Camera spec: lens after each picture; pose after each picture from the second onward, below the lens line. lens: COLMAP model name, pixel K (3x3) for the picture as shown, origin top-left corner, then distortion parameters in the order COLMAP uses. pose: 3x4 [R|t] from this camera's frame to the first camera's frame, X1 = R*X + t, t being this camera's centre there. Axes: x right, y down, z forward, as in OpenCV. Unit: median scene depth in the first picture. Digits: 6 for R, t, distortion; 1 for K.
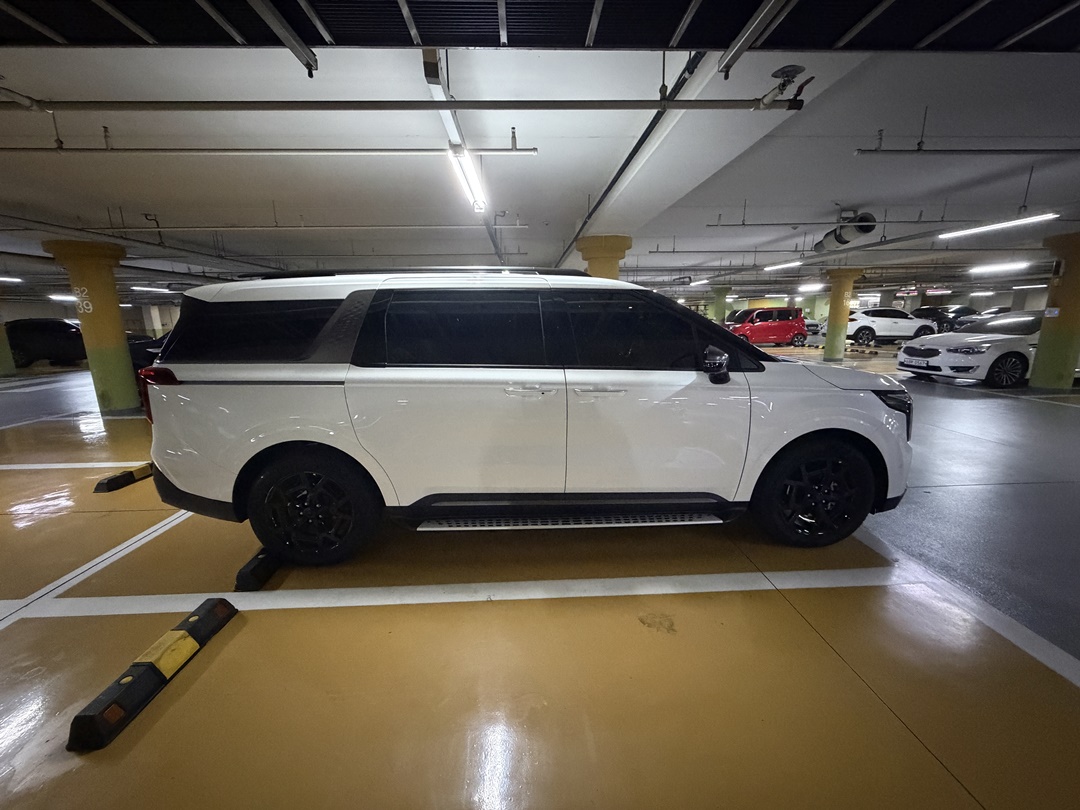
lens RADIAL K [[429.3, 0, 537.9], [0, 429.3, 405.0], [0, 0, 1]] dist [0.000486, -0.000402]
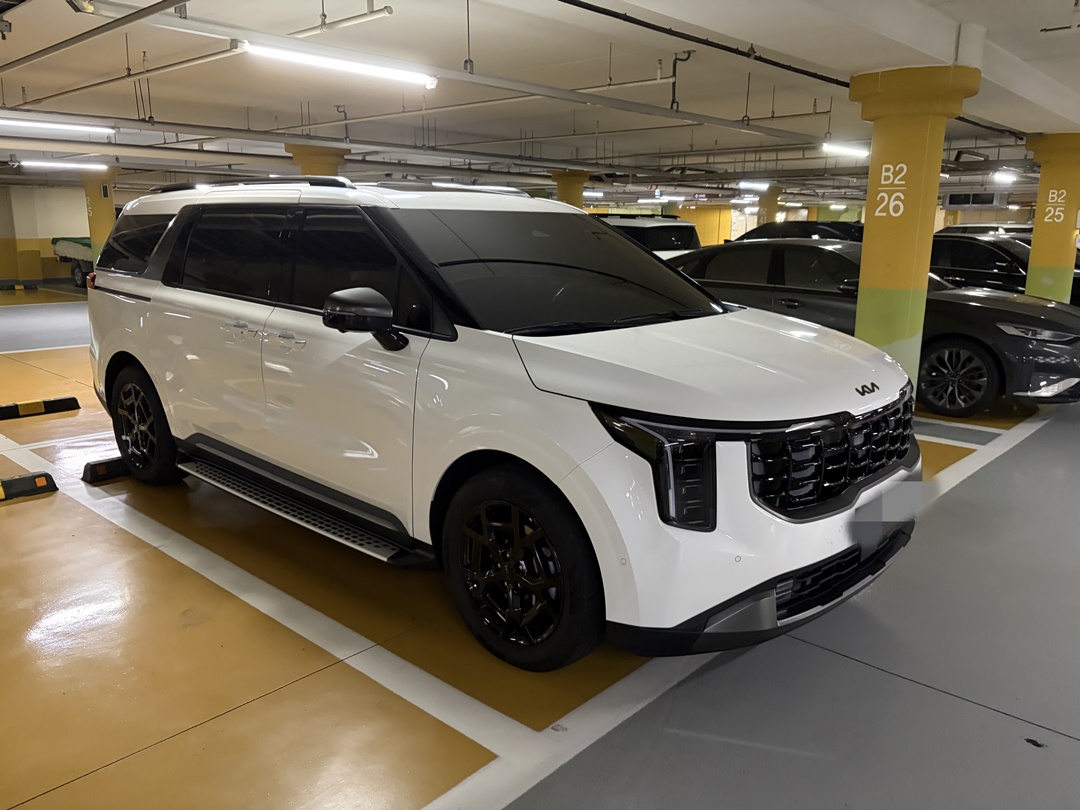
lens RADIAL K [[821.1, 0, 541.6], [0, 821.1, 399.6], [0, 0, 1]] dist [0.035943, -0.030465]
pose [[0.713730, 0.165443, -0.680601, 0.708453], [-0.160561, 0.984474, 0.070933, -0.049288], [0.681770, 0.058651, 0.729212, 0.112682]]
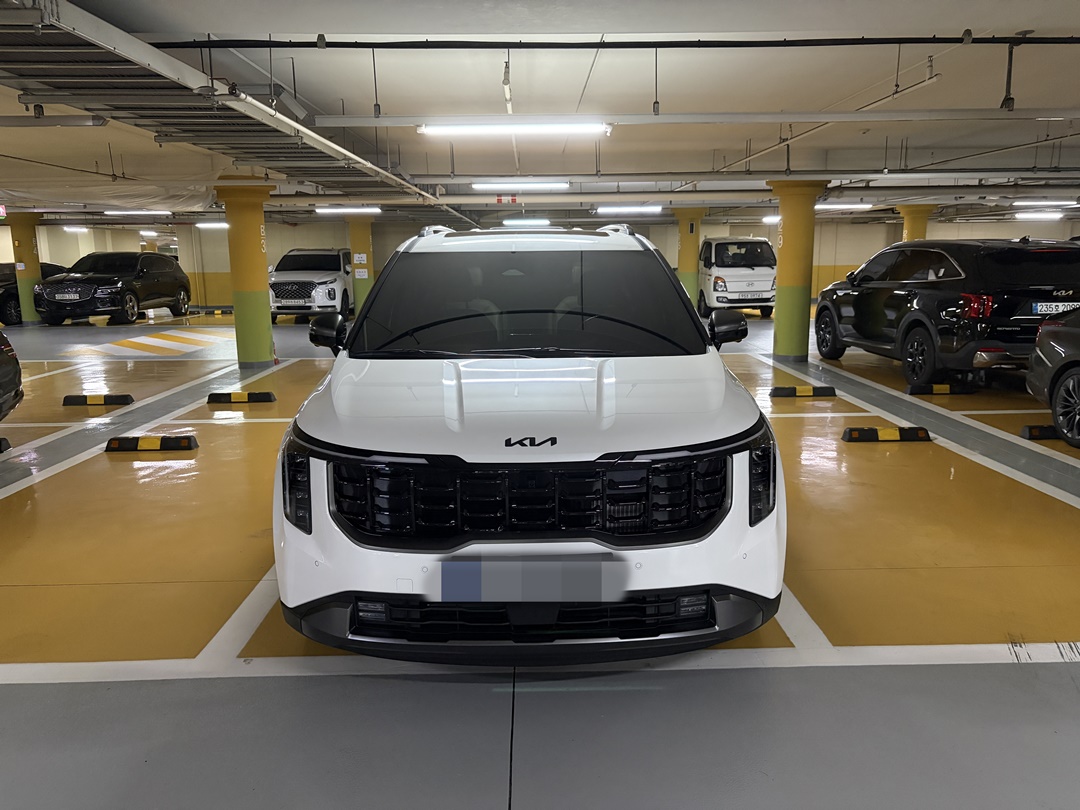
lens RADIAL K [[821.1, 0, 546.8], [0, 821.1, 409.9], [0, 0, 1]] dist [0.035943, -0.030465]
pose [[-0.013441, 0.203283, -0.979028, 0.989511], [-0.193852, 0.960010, 0.201995, -0.179158], [0.980939, 0.192502, 0.026503, 0.666552]]
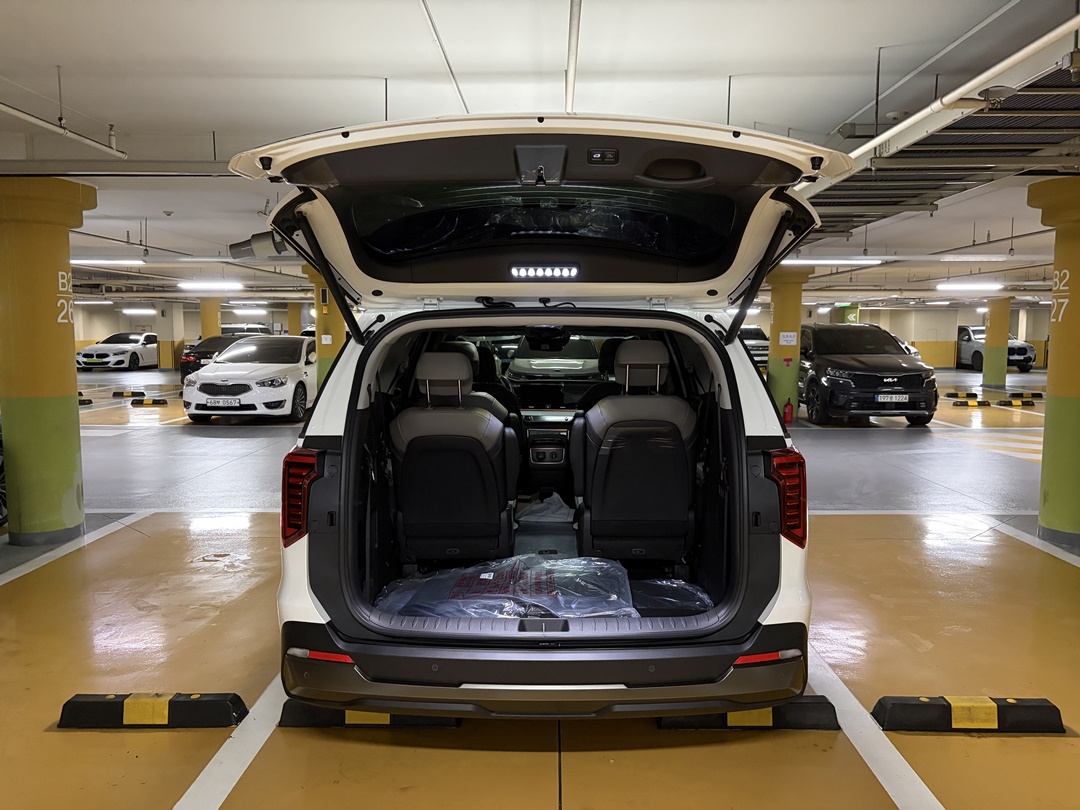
lens RADIAL K [[821.1, 0, 545.9], [0, 821.1, 405.7], [0, 0, 1]] dist [0.035943, -0.030465]
pose [[0.044176, -0.079220, 0.995878, -0.950086], [0.201156, 0.977140, 0.068806, -0.134318], [-0.978562, 0.197288, 0.059102, 0.594218]]
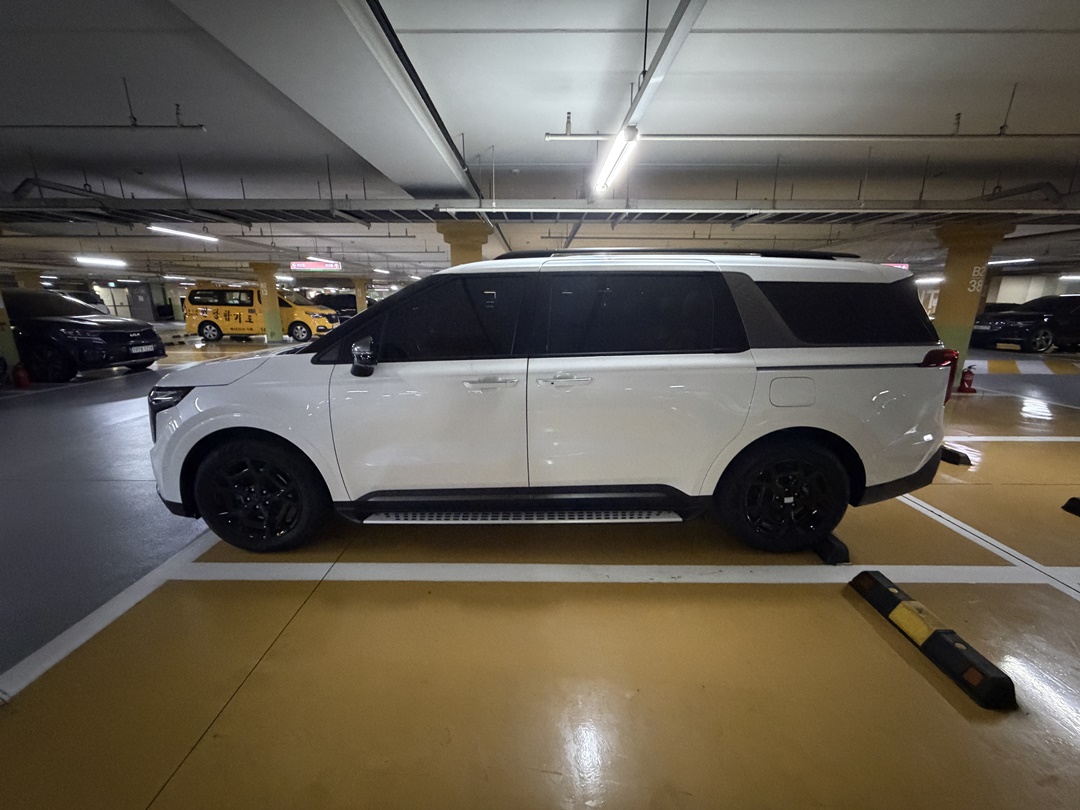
lens RADIAL K [[429.3, 0, 536.8], [0, 429.3, 407.0], [0, 0, 1]] dist [0.000486, -0.000402]
pose [[-0.999377, 0.002450, 0.035208, -0.013104], [0.017372, 0.902521, 0.430296, -0.258781], [-0.030722, 0.430640, -0.902001, 1.252512]]
